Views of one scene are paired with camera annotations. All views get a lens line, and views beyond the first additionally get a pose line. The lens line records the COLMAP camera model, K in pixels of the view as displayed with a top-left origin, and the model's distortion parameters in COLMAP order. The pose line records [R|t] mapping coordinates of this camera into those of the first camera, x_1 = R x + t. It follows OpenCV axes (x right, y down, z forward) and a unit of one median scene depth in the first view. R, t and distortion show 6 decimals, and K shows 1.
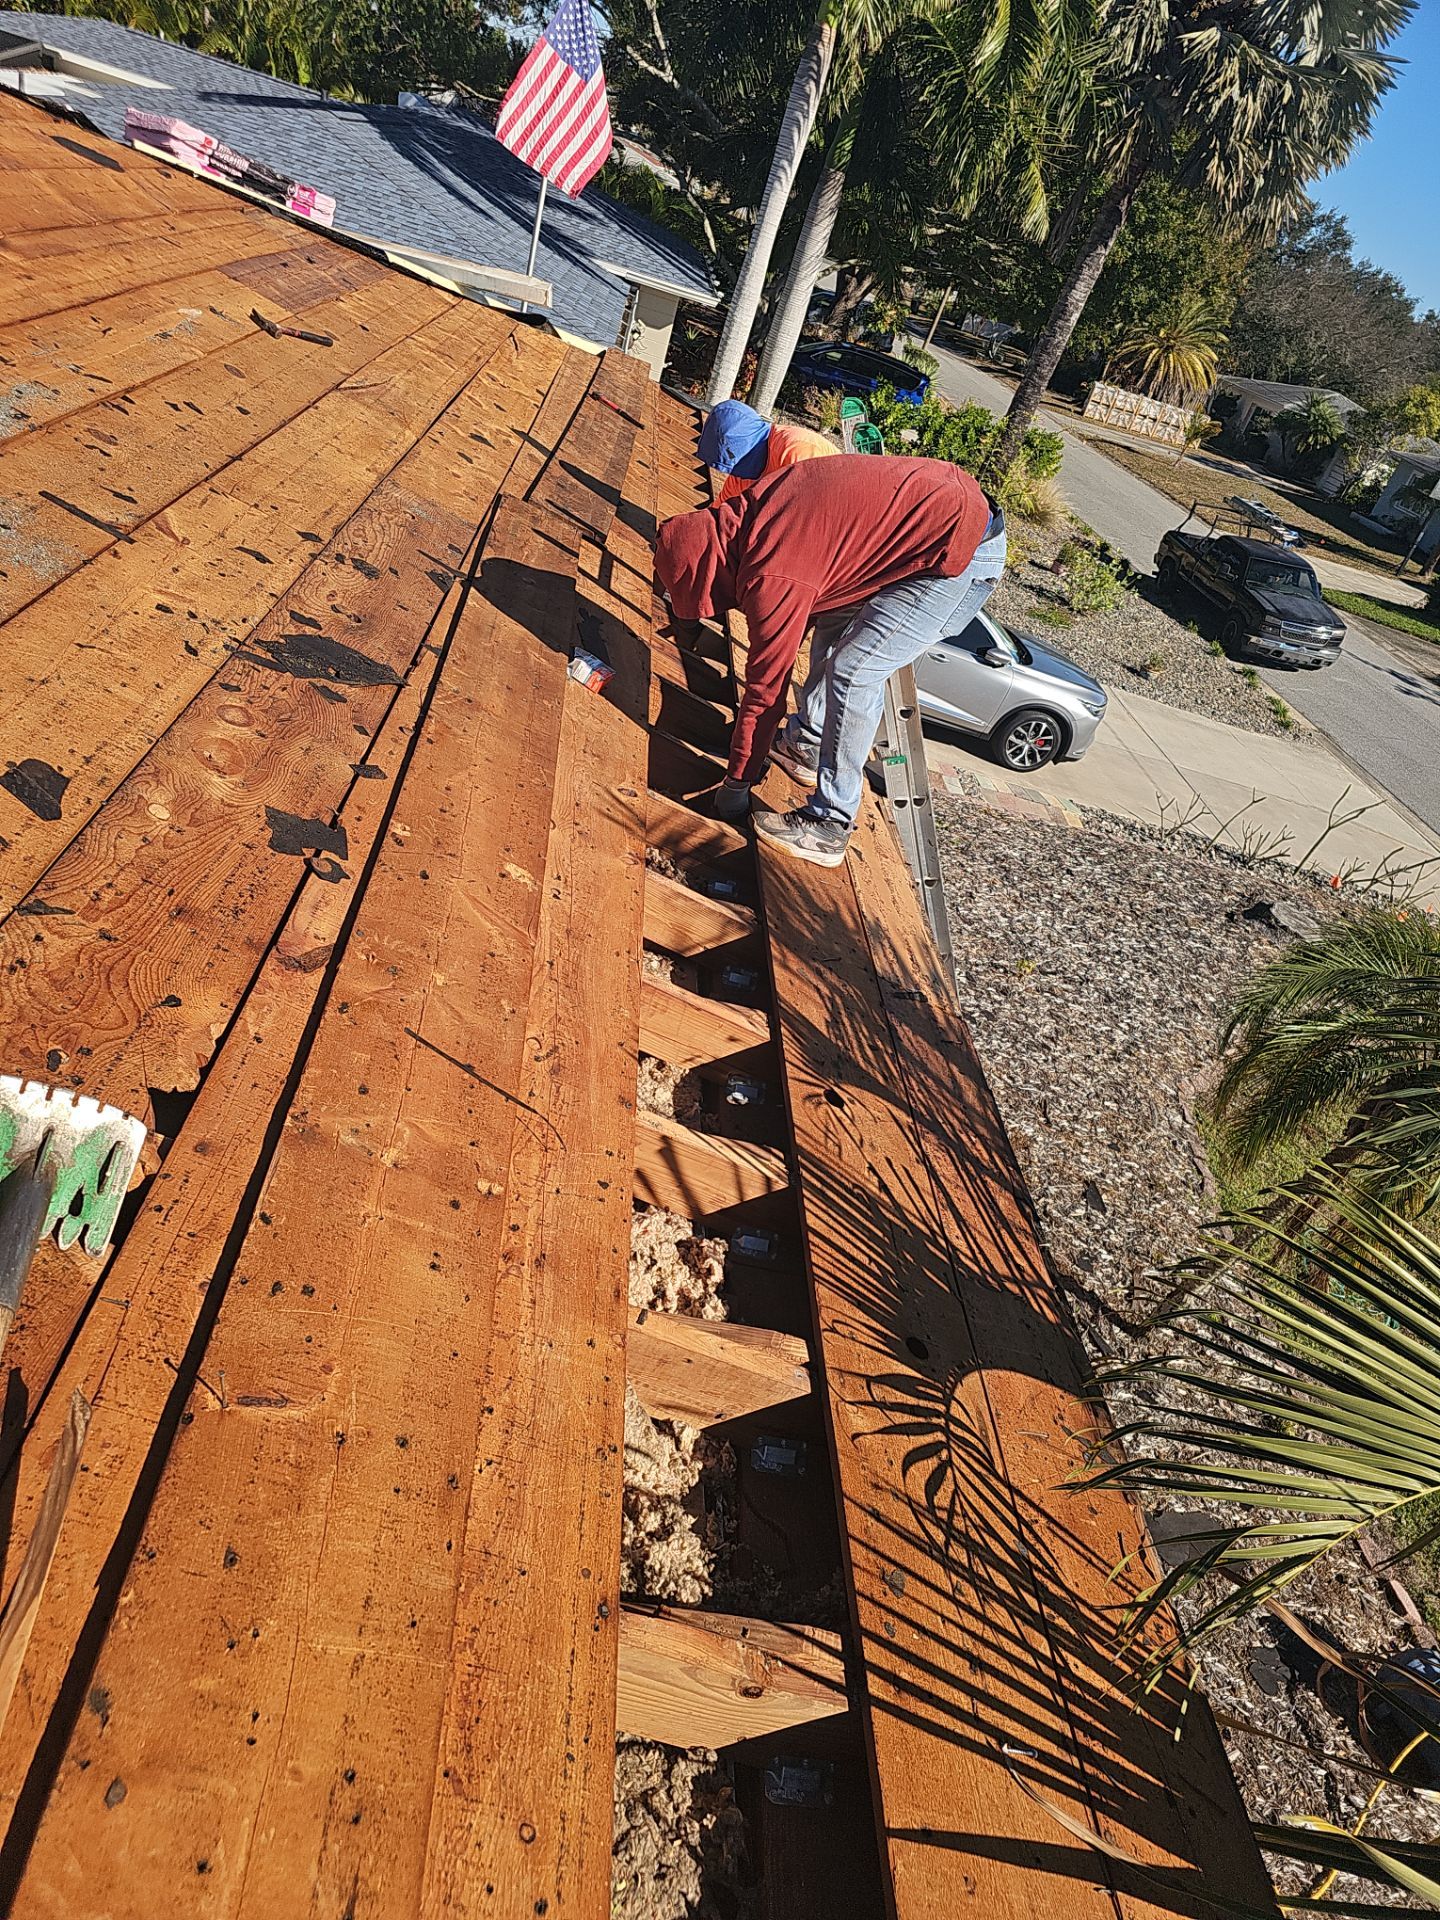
lens RADIAL K [[1336.9, 0, 720.0], [0, 1336.9, 960.0], [0, 0, 1]] dist [0.011544, -0.023083]
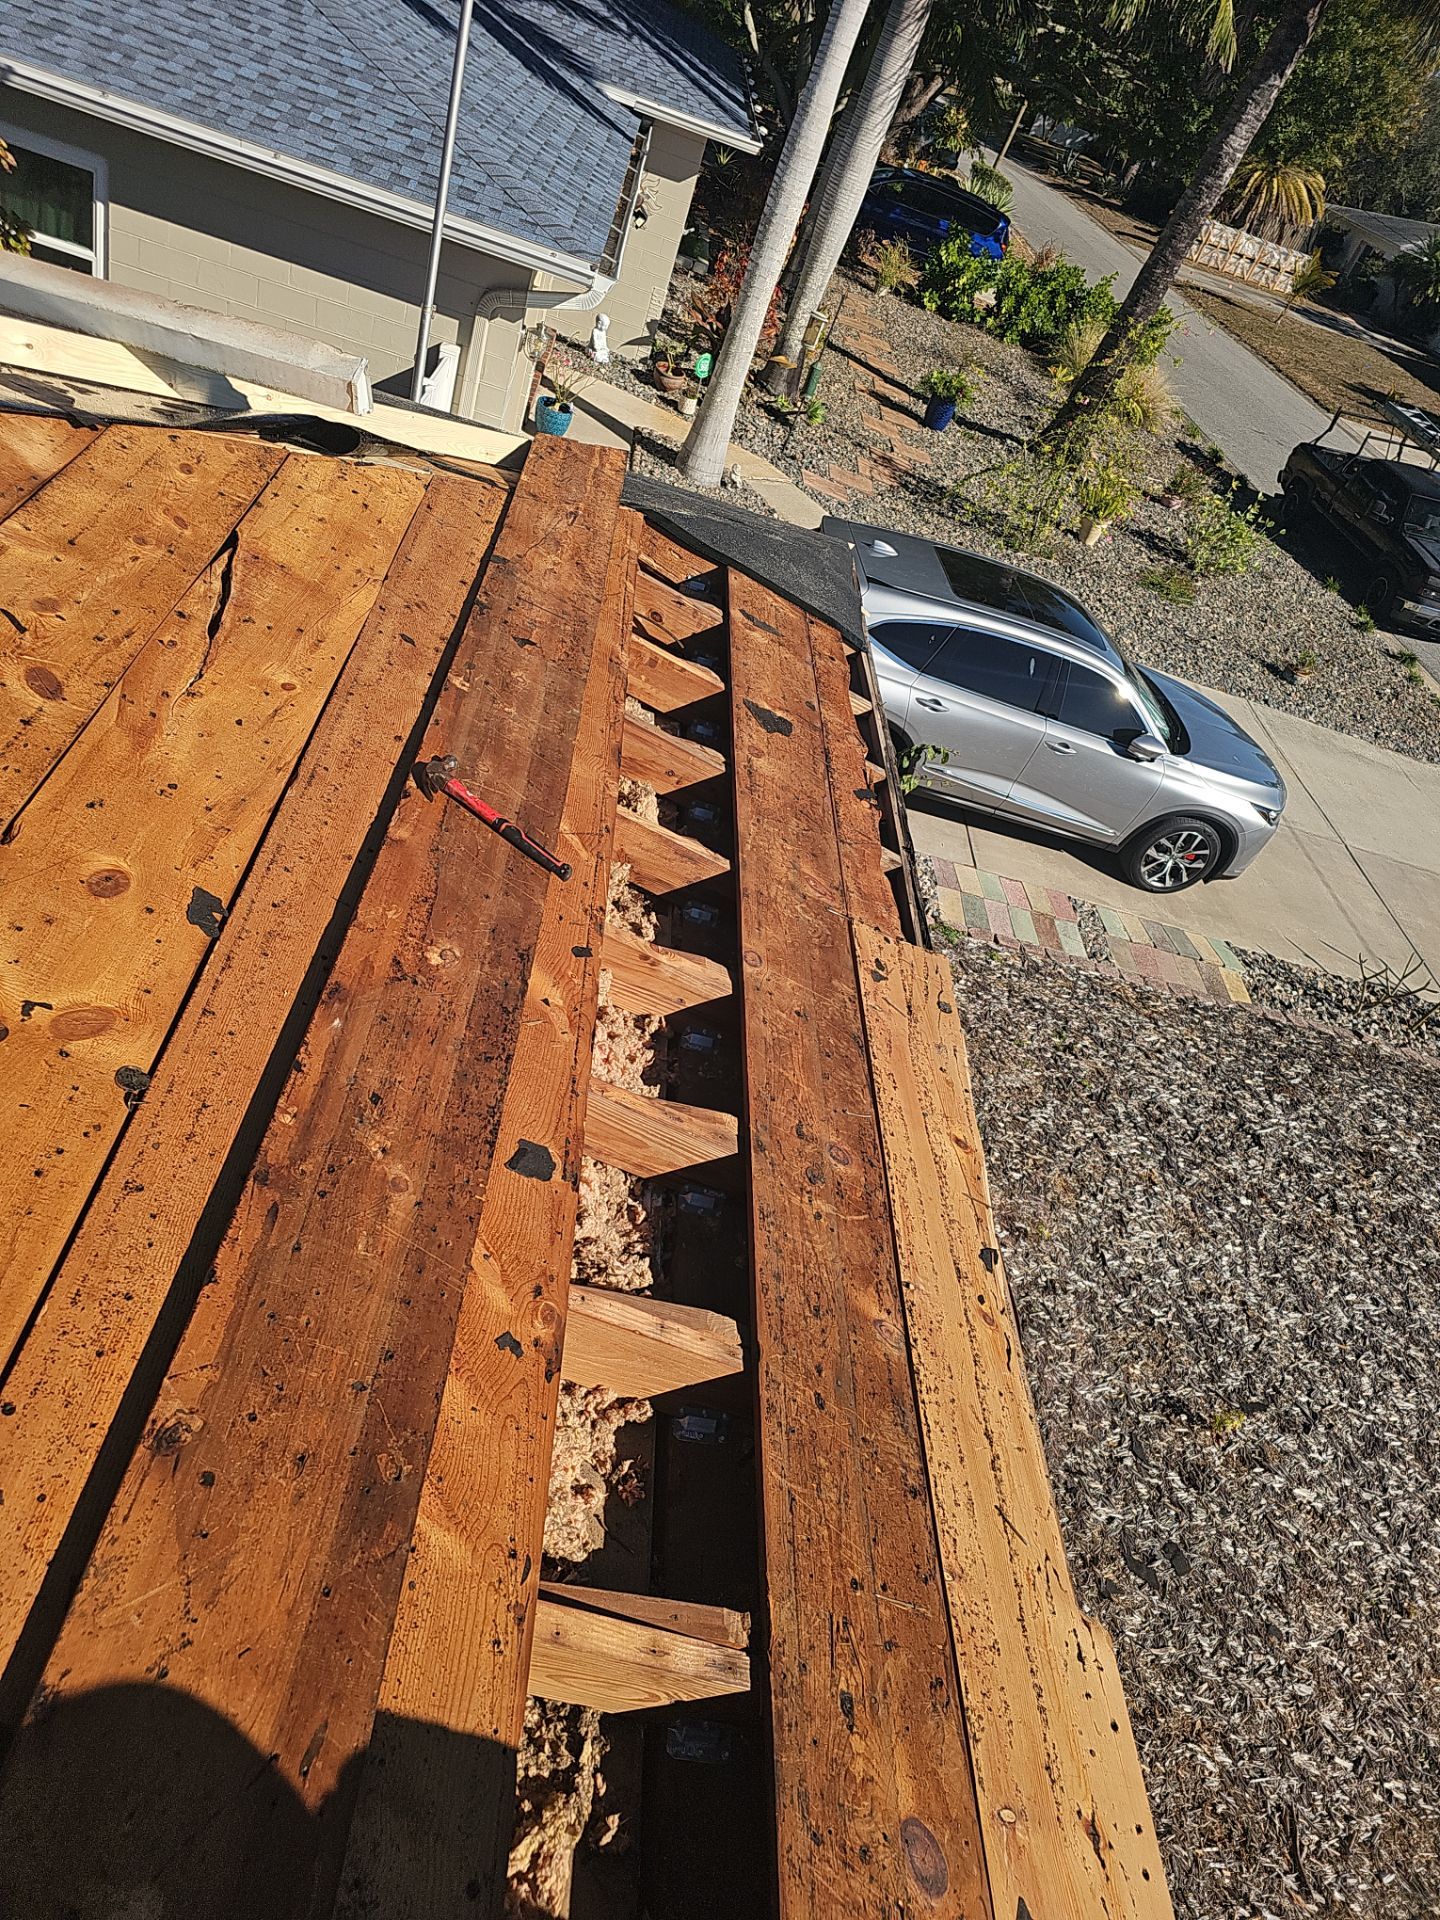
lens RADIAL K [[1309.1, 0, 720.0], [0, 1309.1, 960.0], [0, 0, 1]] dist [0.031617, -0.034284]
pose [[0.999357, 0.035654, -0.003907, -0.004208], [-0.034805, 0.990293, 0.134565, -0.129730], [0.008667, -0.134343, 0.990897, 0.198636]]
